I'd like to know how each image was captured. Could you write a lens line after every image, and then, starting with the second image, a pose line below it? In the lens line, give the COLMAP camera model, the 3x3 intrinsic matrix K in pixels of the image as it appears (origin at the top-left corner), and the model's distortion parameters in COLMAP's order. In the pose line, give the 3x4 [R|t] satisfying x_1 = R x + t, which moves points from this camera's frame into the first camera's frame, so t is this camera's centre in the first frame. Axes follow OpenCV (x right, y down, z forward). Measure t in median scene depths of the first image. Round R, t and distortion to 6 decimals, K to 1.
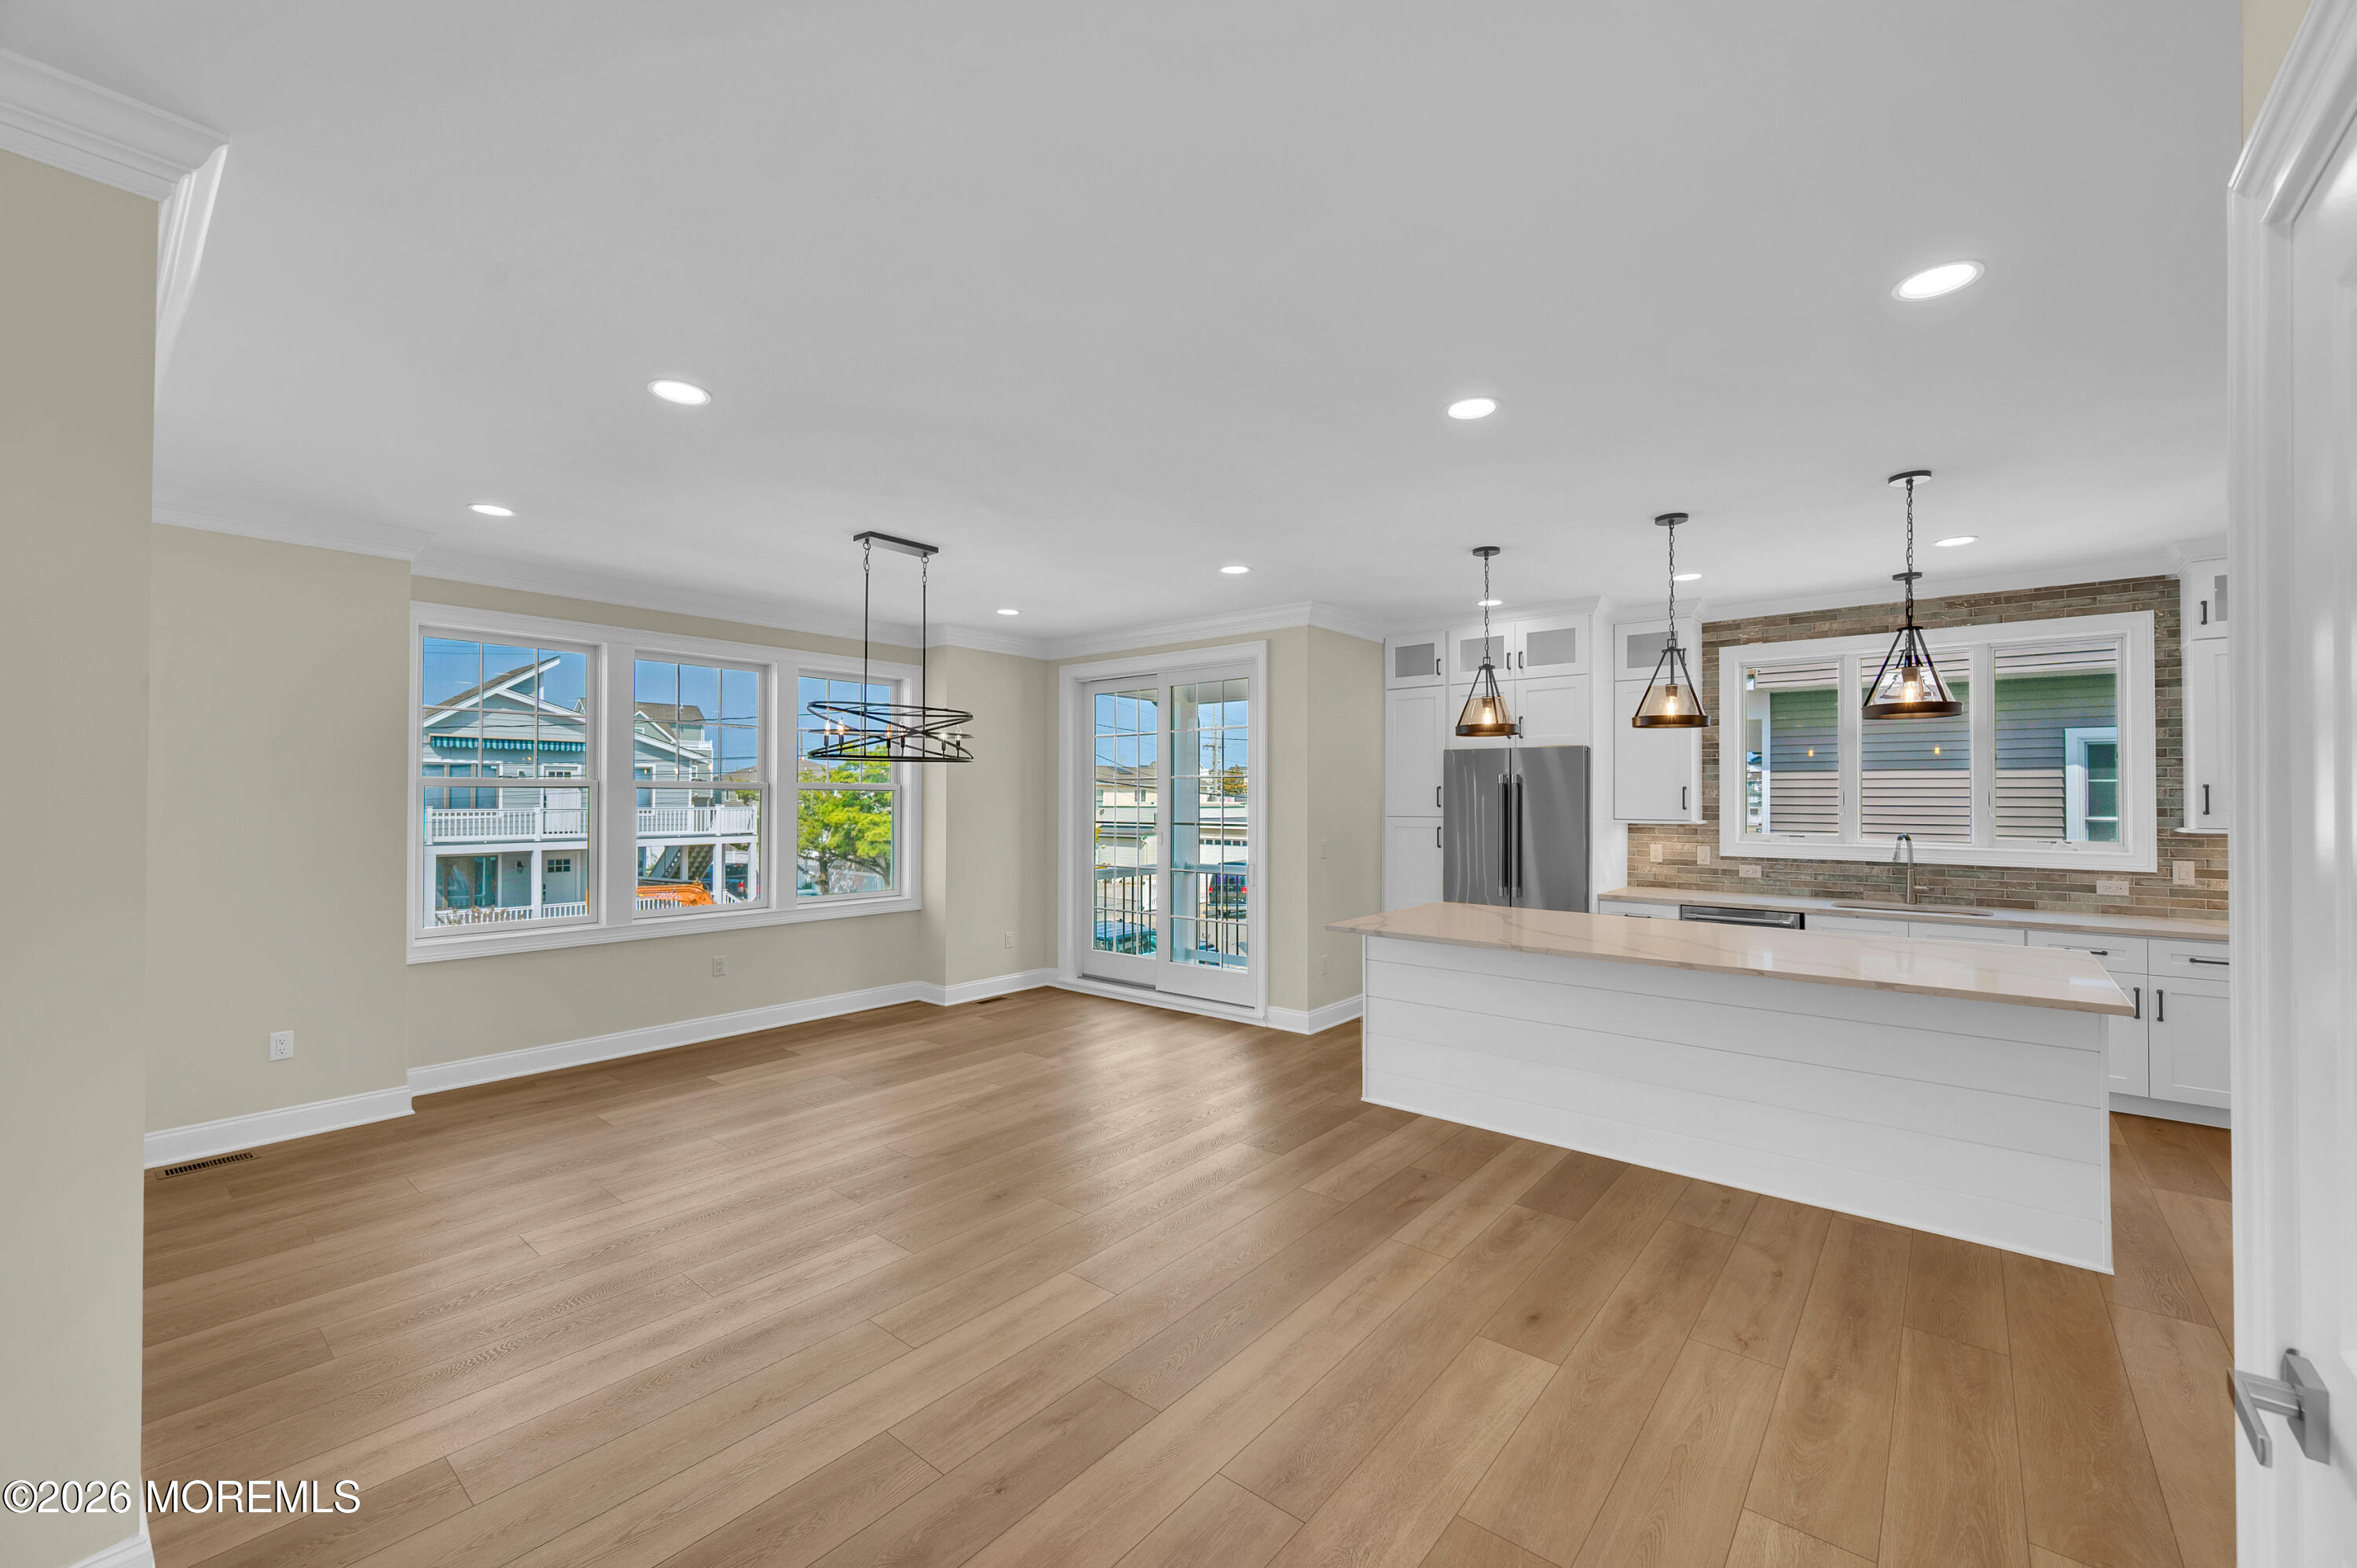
lens RADIAL K [[936.5, 0, 1176.7], [0, 936.5, 787.3], [0, 0, 1]] dist [0.003187, -0.000674]
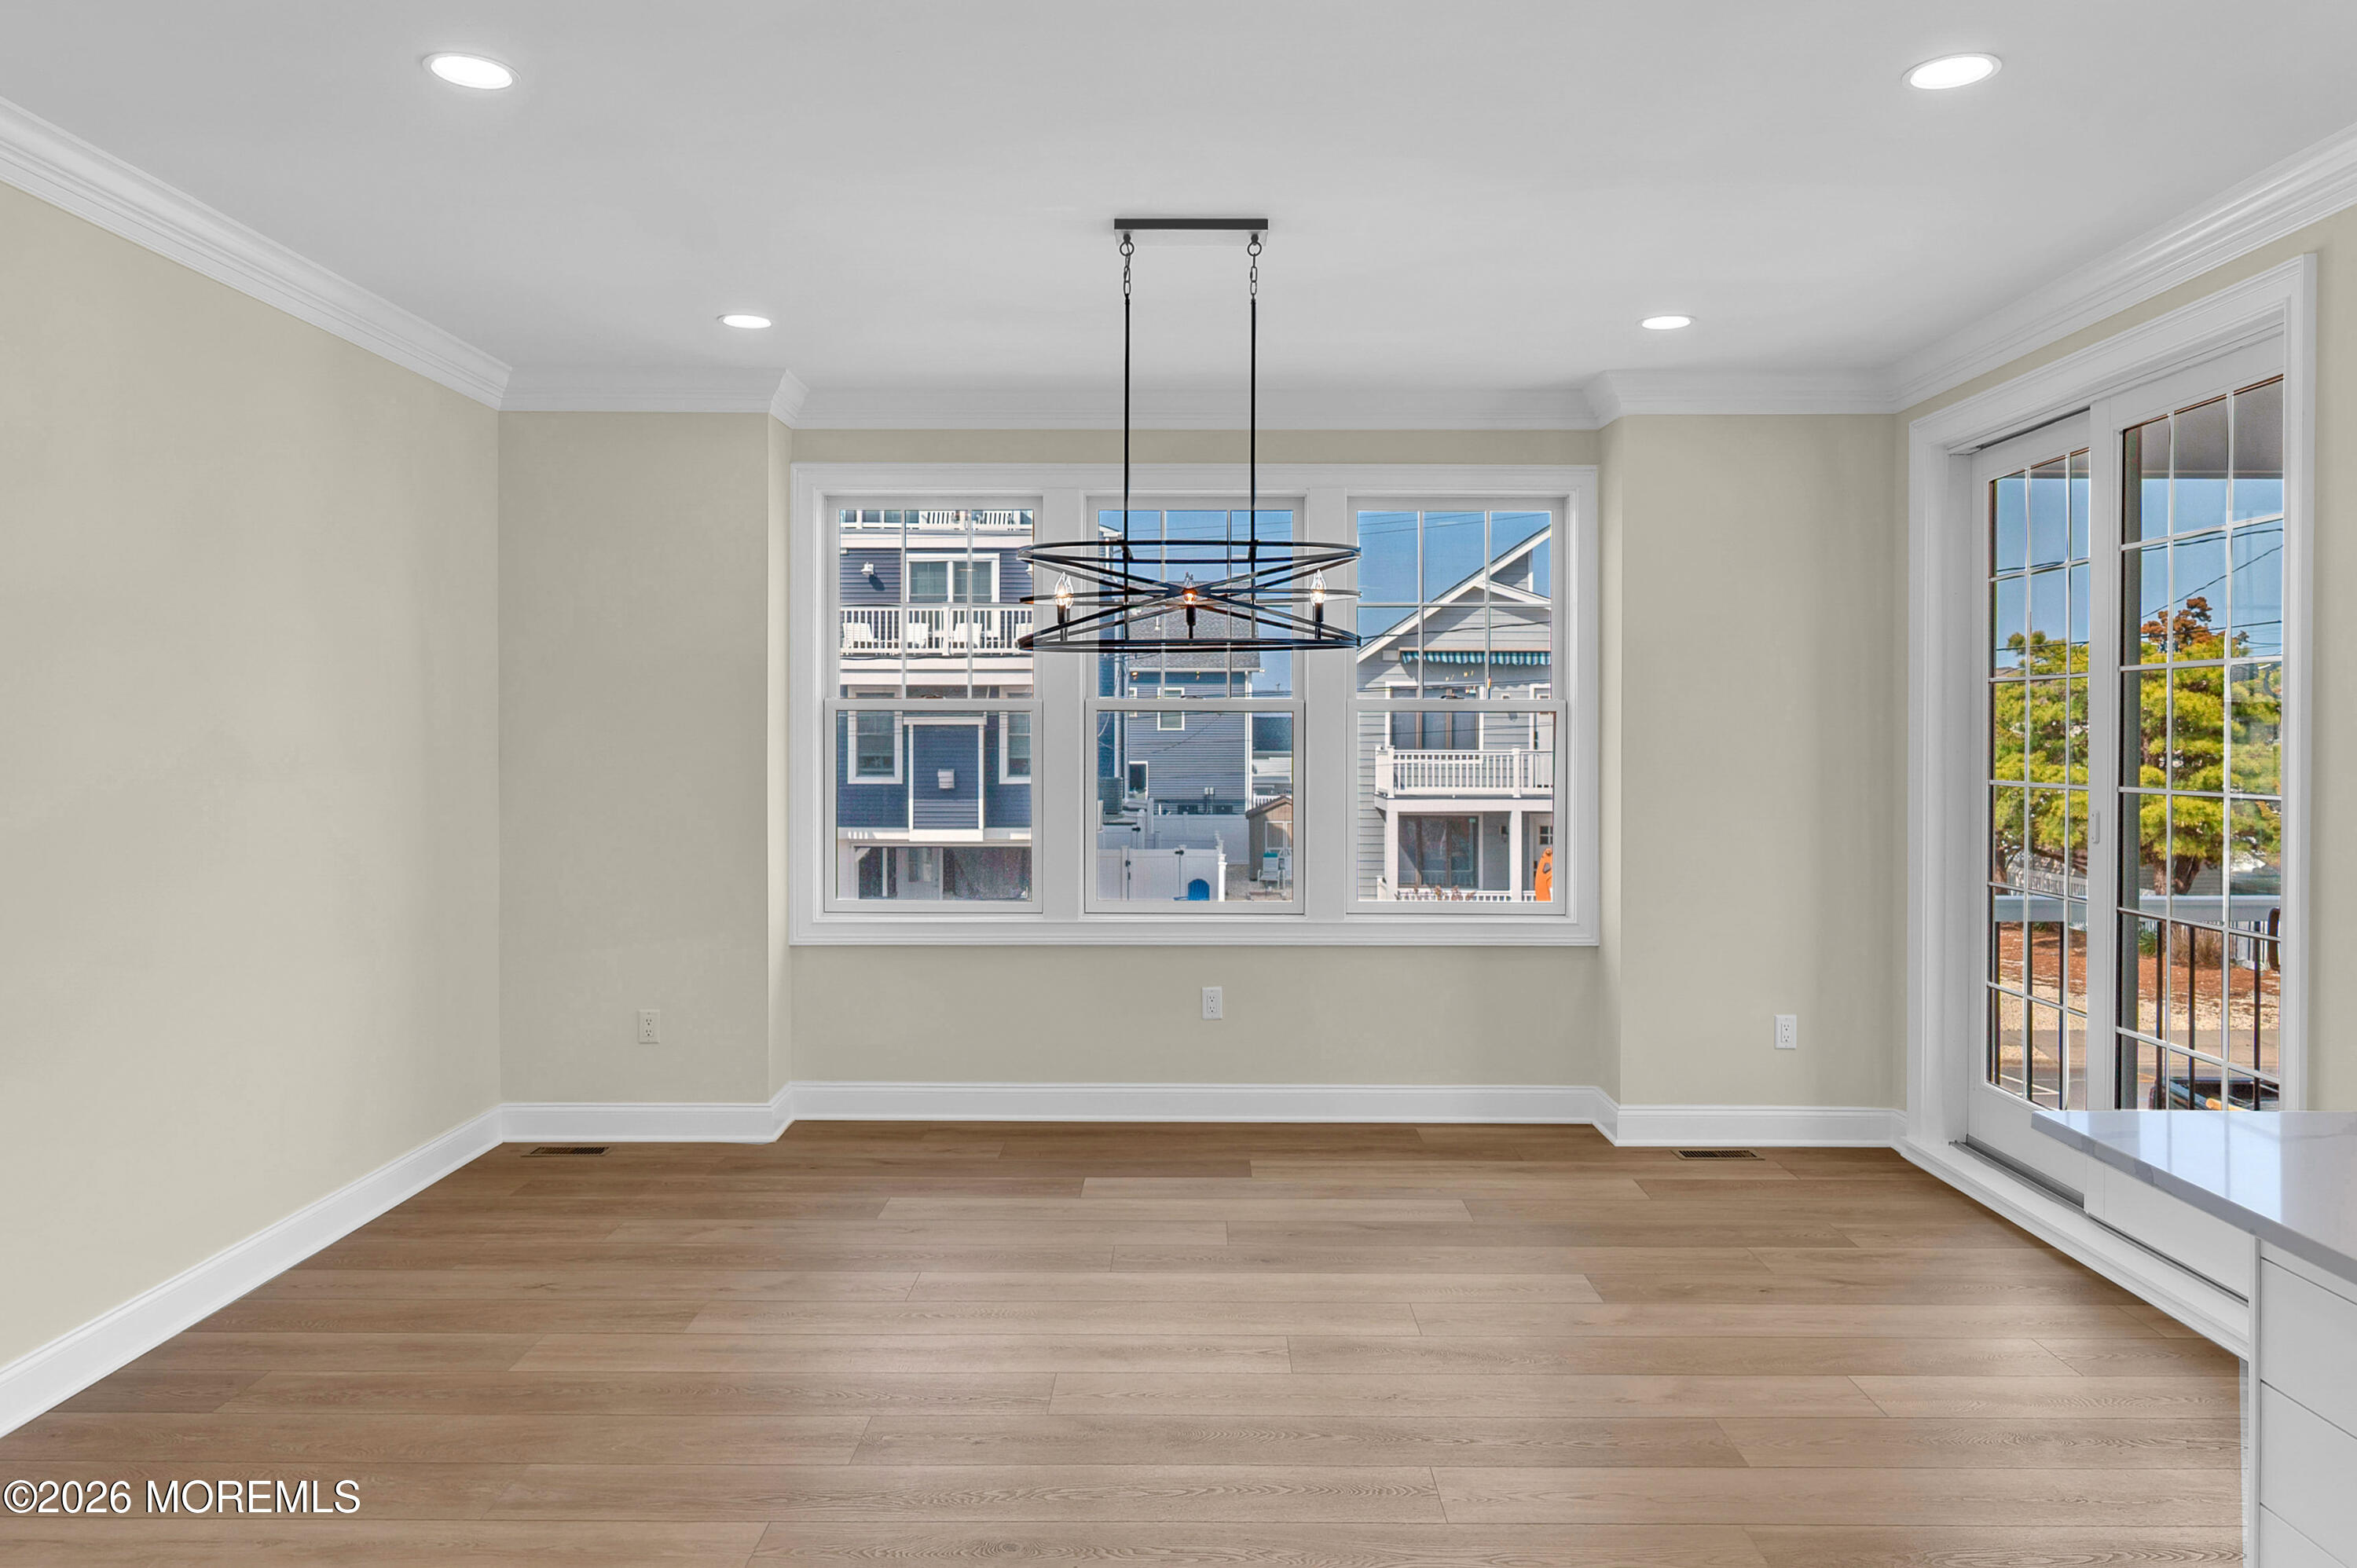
lens RADIAL K [[1603.4, 0, 1202.1], [0, 1603.4, 769.4], [0, 0, 1]] dist [-0.005924, -0.001838]
pose [[0.641067, 0.015897, -0.767320, 0.335402], [0.008539, 0.999576, 0.027842, 0.011631], [0.767437, -0.024401, 0.640660, 0.375355]]
